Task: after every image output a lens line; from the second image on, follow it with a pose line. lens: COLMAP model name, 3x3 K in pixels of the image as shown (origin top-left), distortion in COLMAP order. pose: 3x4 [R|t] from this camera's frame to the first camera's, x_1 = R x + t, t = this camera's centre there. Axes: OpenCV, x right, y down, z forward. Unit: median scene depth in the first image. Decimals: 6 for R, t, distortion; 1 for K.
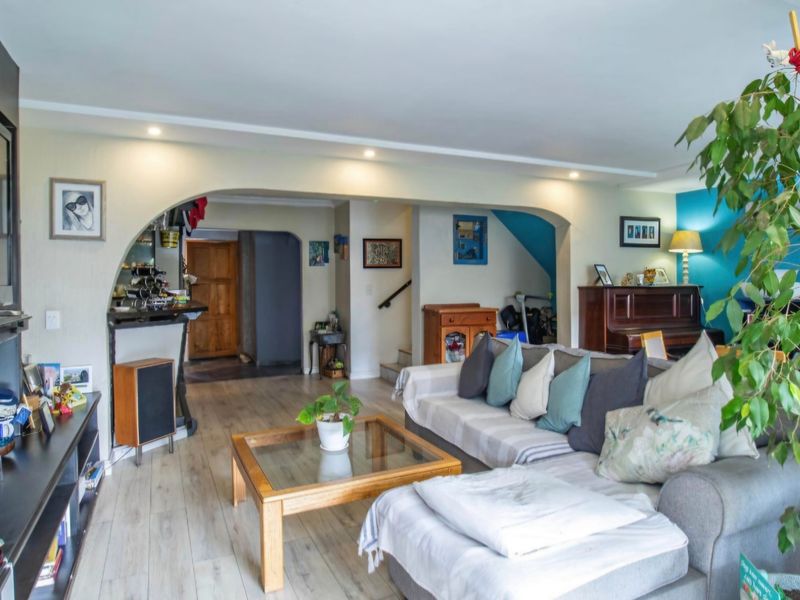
lens RADIAL K [[514.8, 0, 392.8], [0, 514.8, 288.9], [0, 0, 1]] dist [0.000866, -0.000797]
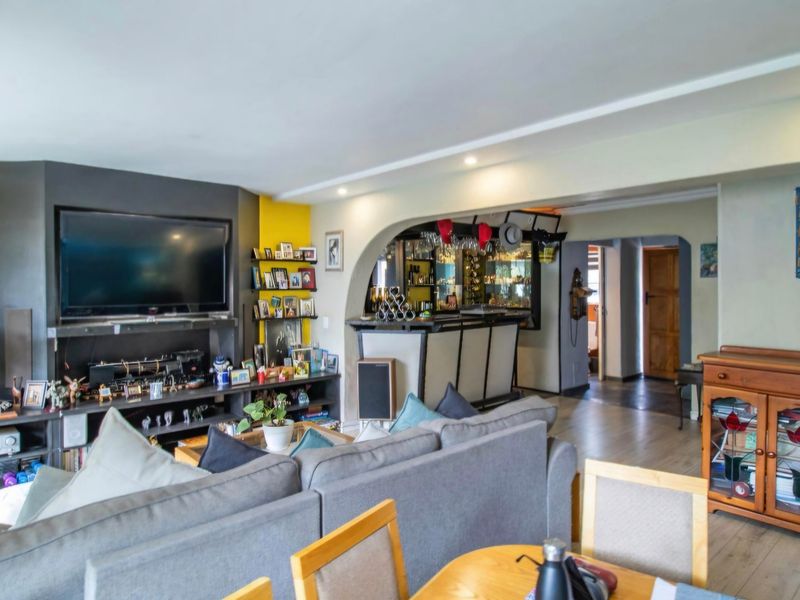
lens RADIAL K [[516.6, 0, 401.5], [0, 516.6, 290.6], [0, 0, 1]] dist [0.001136, -0.001376]
pose [[0.285320, 0.018647, -0.958251, 0.829606], [-0.013853, 0.999787, 0.015331, -0.058632], [0.958332, 0.008901, 0.285517, 0.694518]]
